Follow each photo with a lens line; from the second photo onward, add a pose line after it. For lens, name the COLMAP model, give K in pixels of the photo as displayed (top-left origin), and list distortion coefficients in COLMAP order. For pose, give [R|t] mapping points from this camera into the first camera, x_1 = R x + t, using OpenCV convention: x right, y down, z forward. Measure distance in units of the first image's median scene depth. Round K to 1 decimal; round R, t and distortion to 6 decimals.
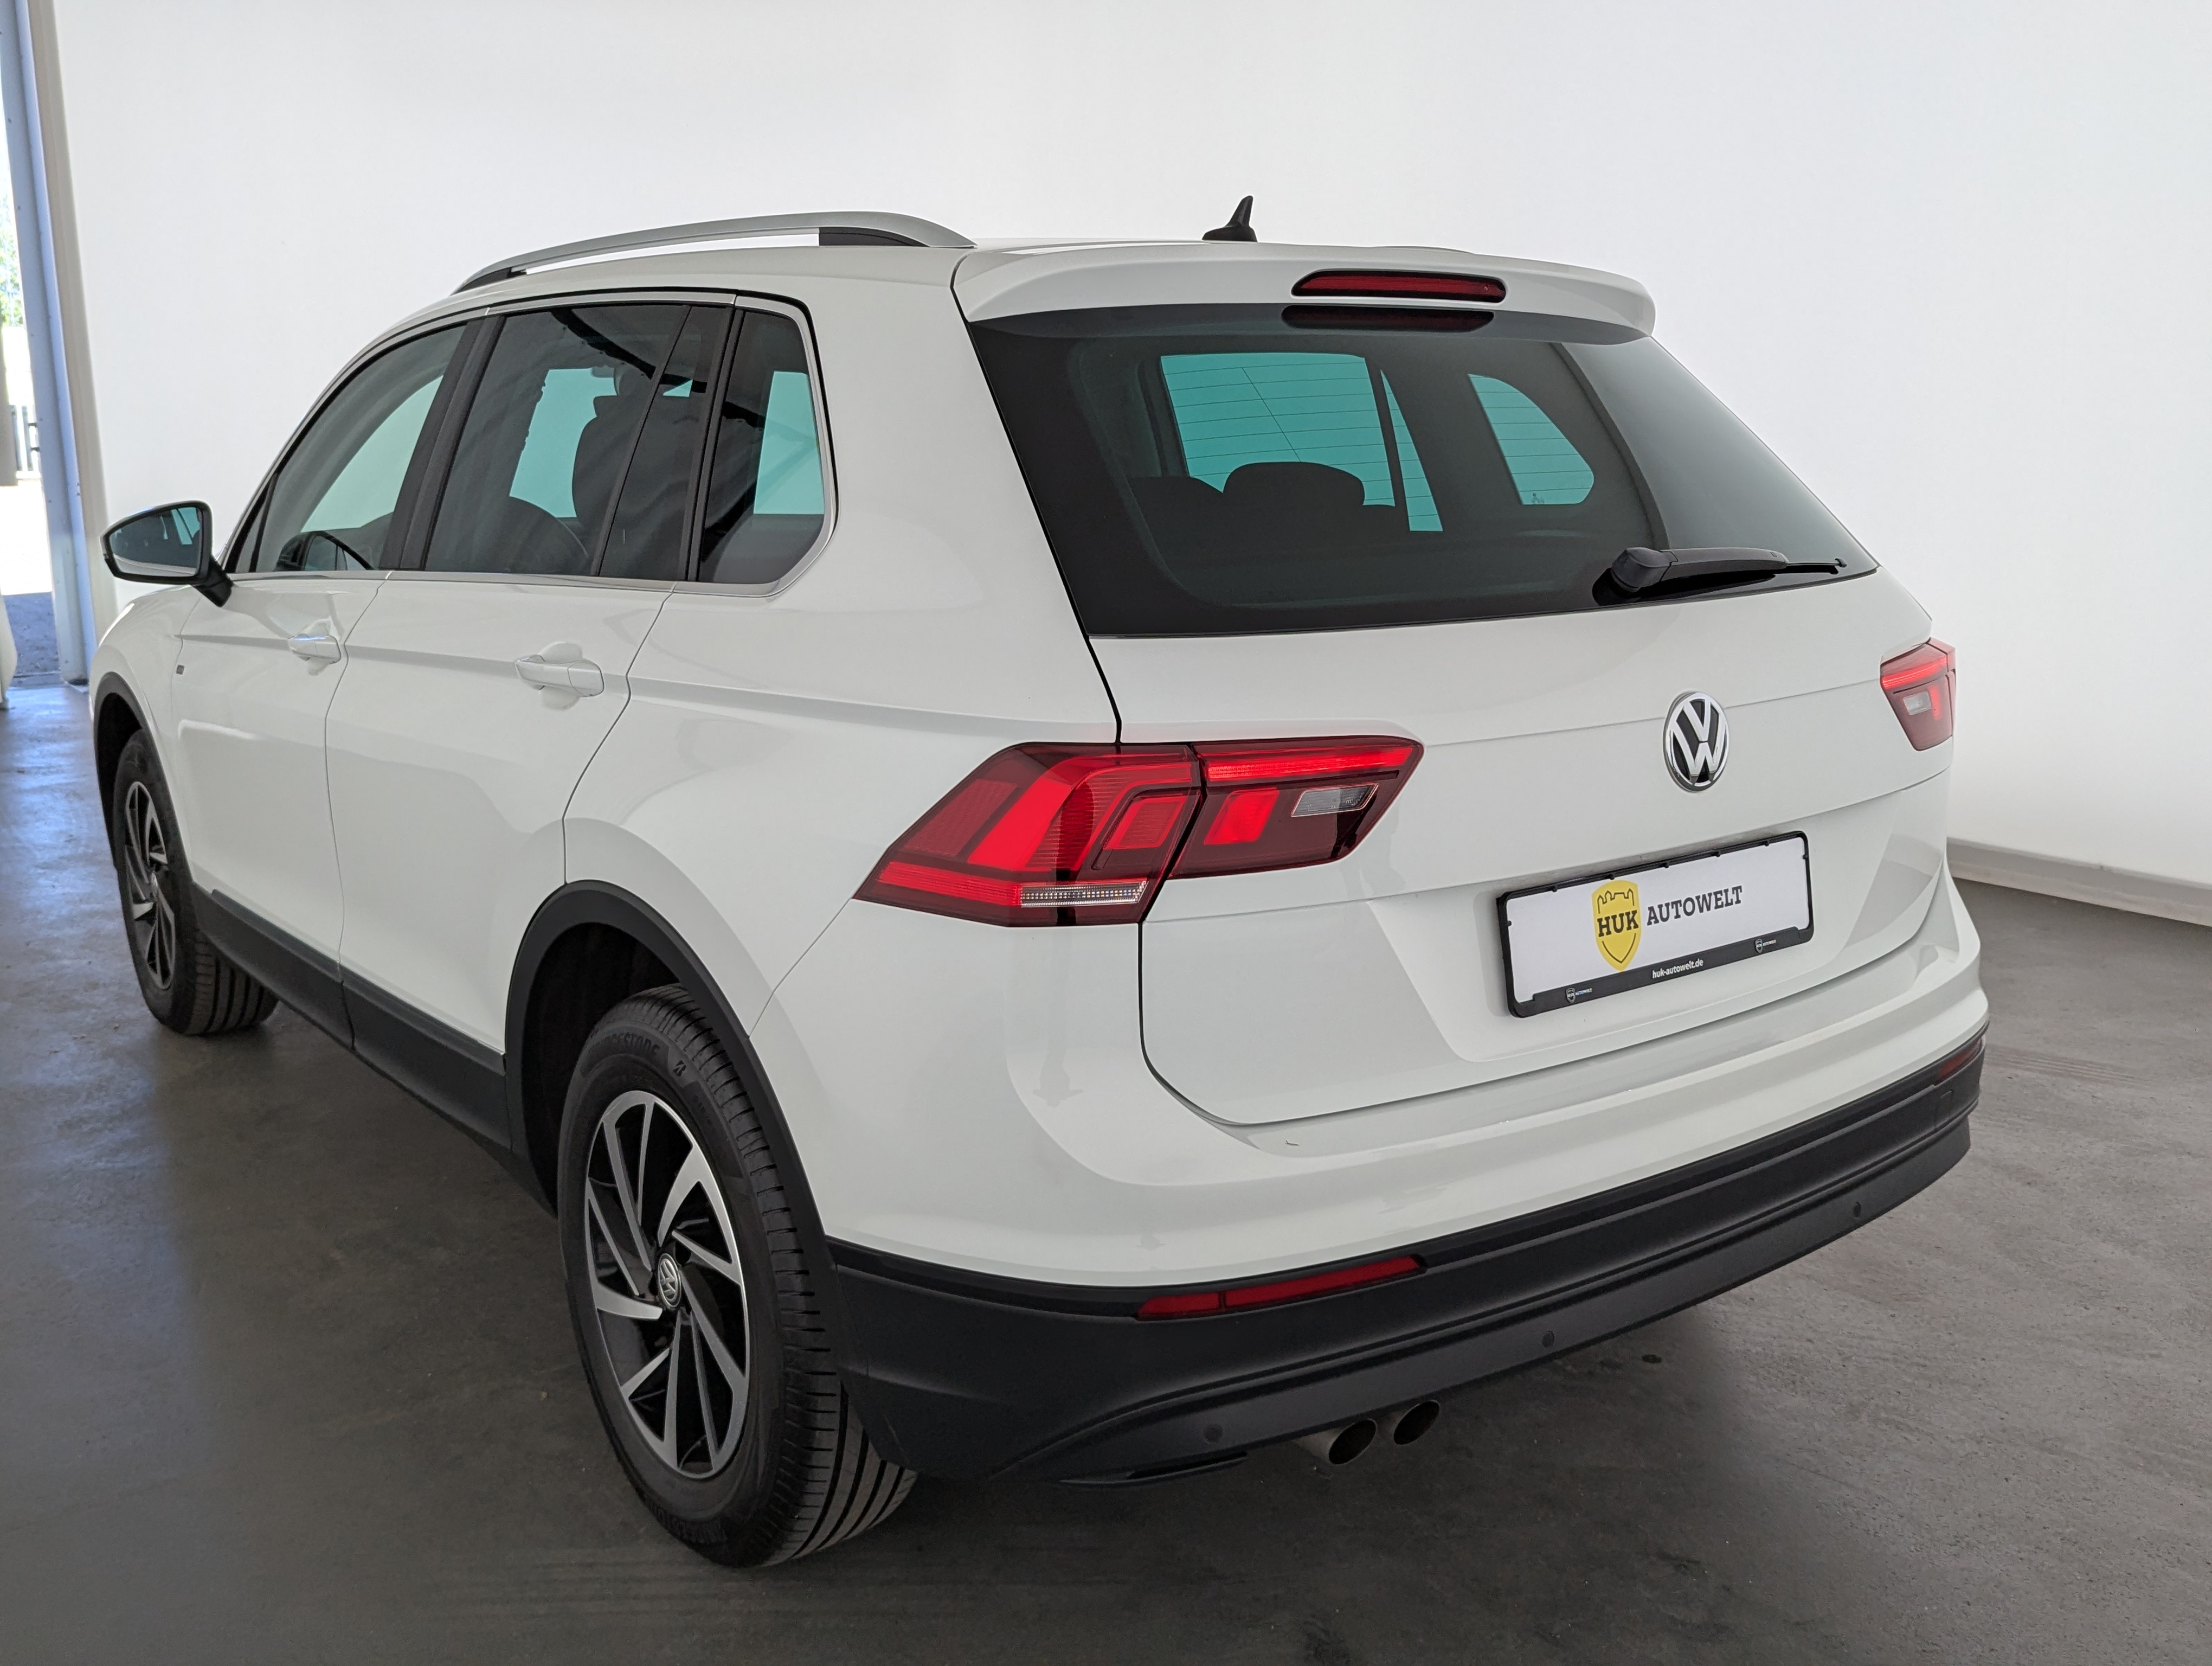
lens RADIAL K [[2039.4, 0, 1086.4], [0, 2039.4, 828.1], [0, 0, 1]] dist [0.016988, -0.012329]
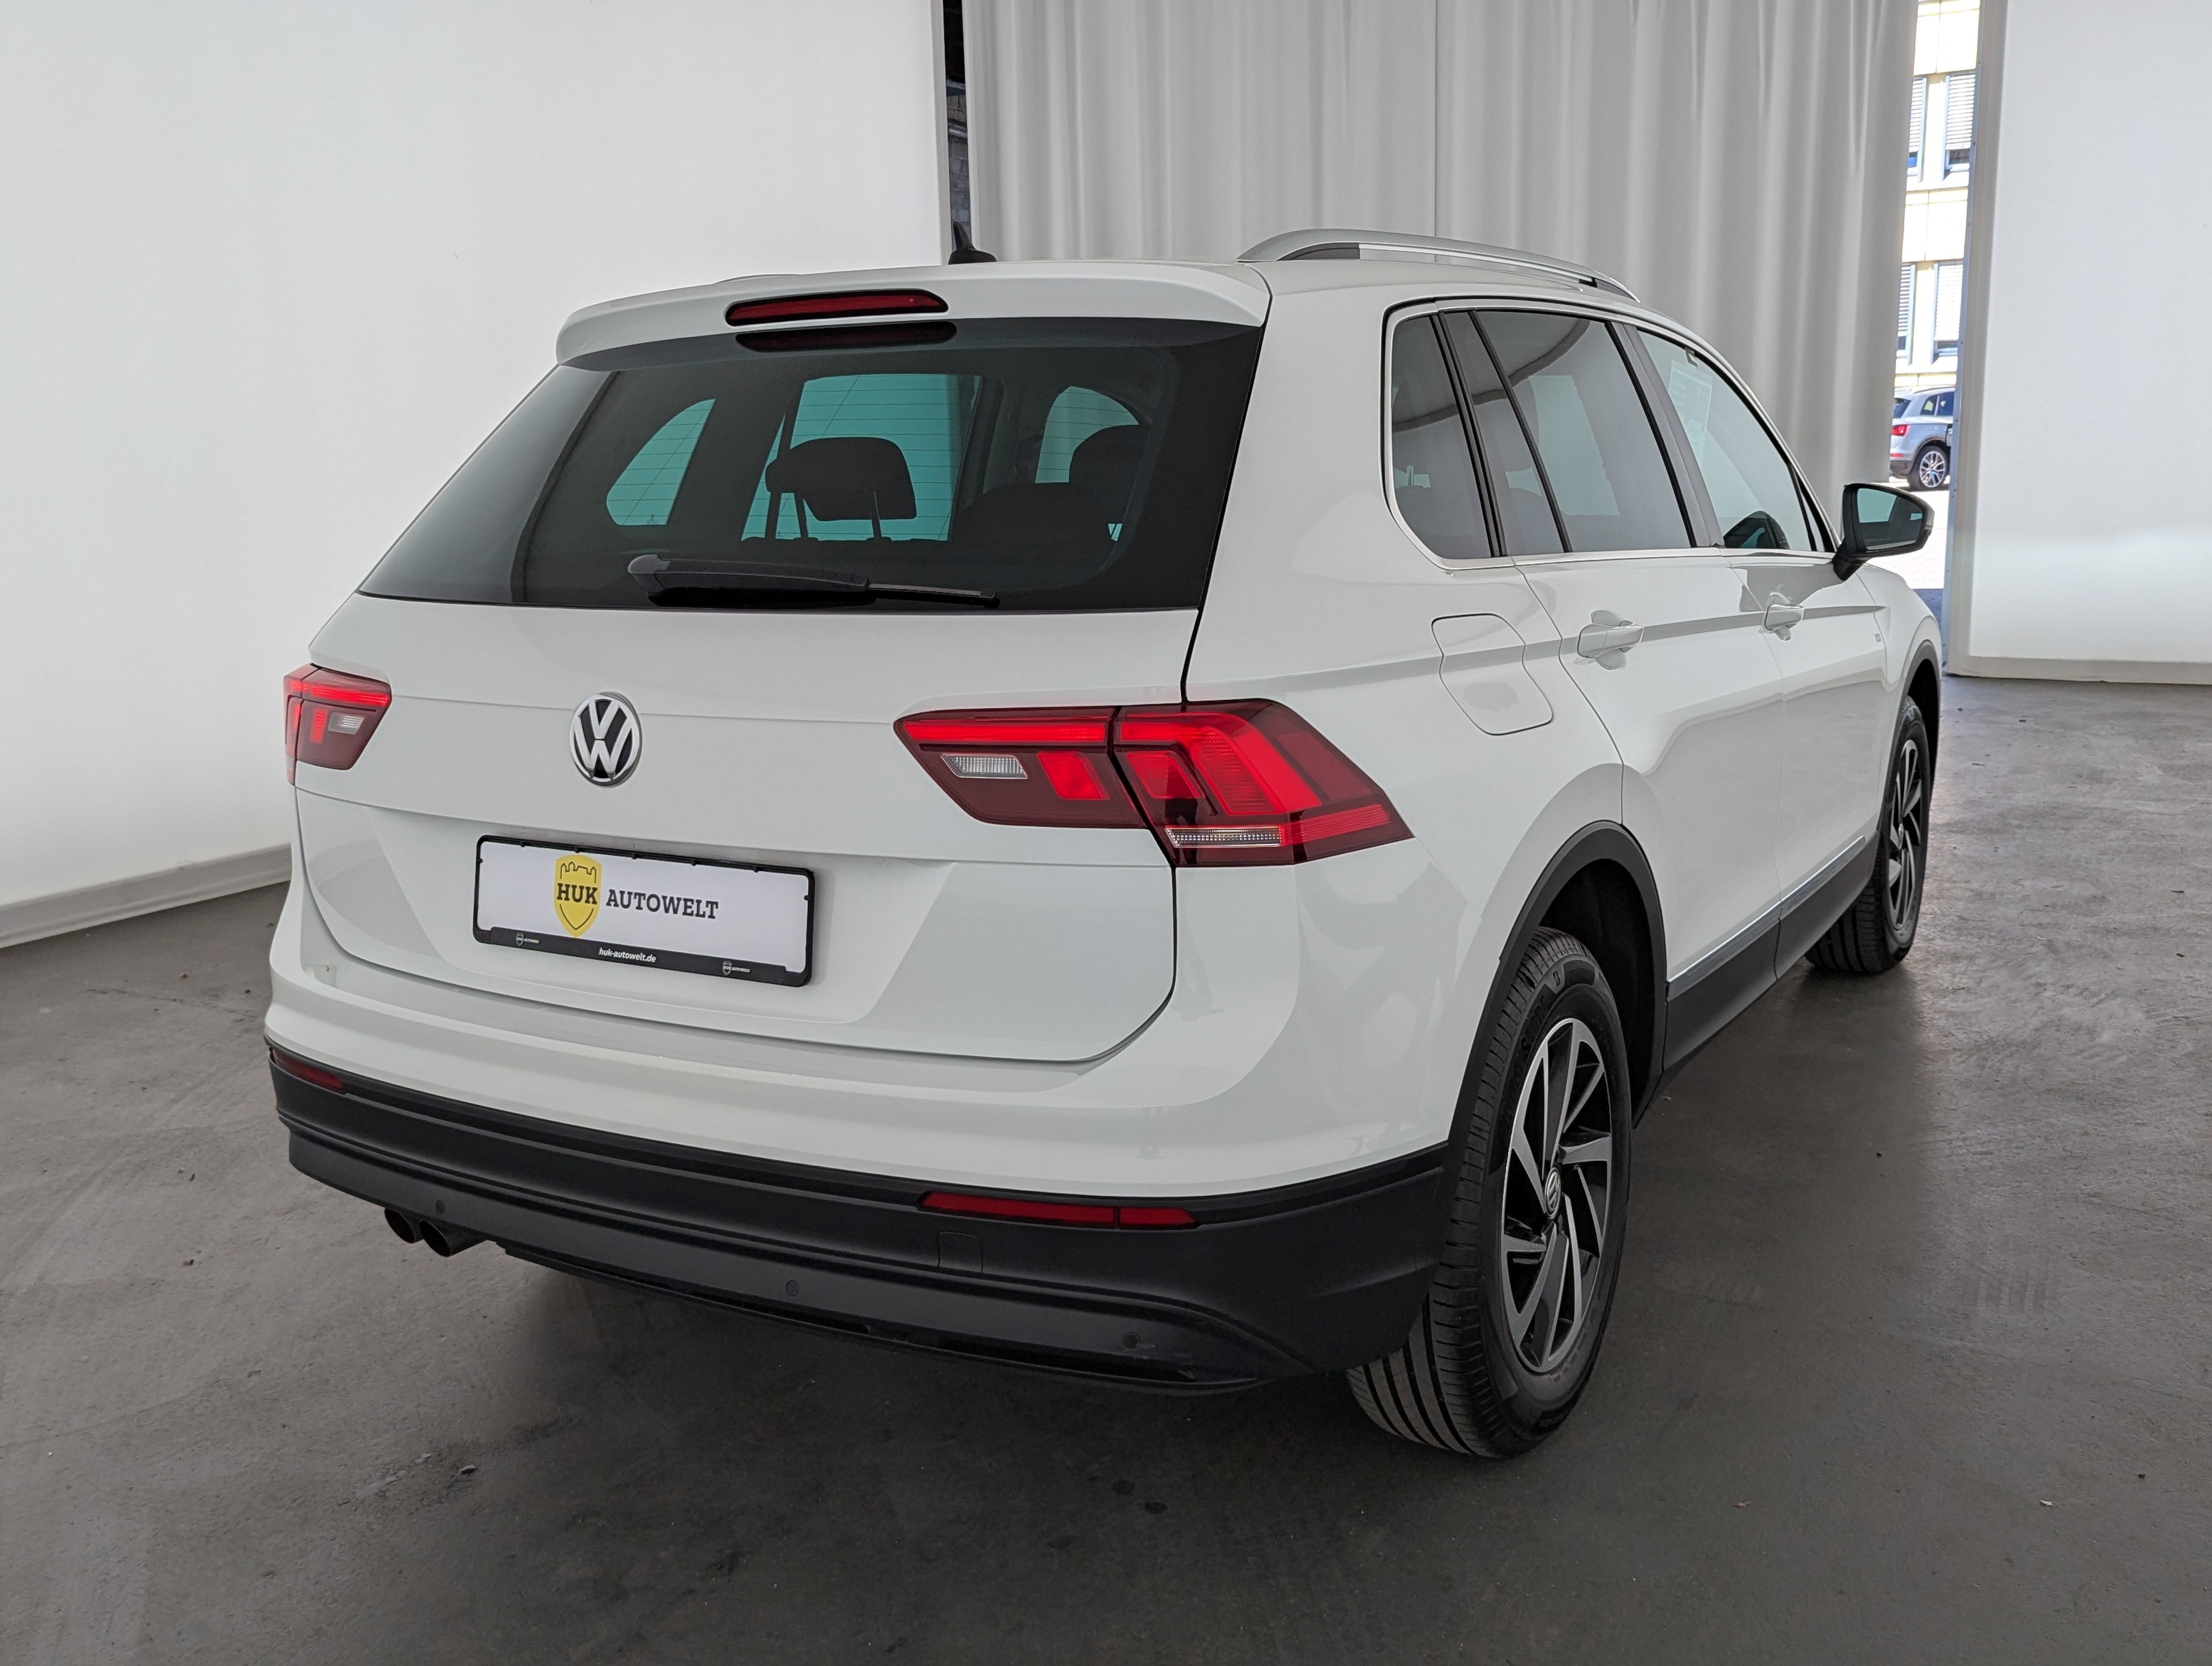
lens RADIAL K [[2039.4, 0, 1123.8], [0, 2039.4, 837.9], [0, 0, 1]] dist [0.016988, -0.012329]
pose [[0.411941, 0.174552, -0.894336, 1.350136], [-0.167976, 0.979207, 0.113745, -0.155940], [0.895594, 0.103371, 0.432696, 0.782722]]
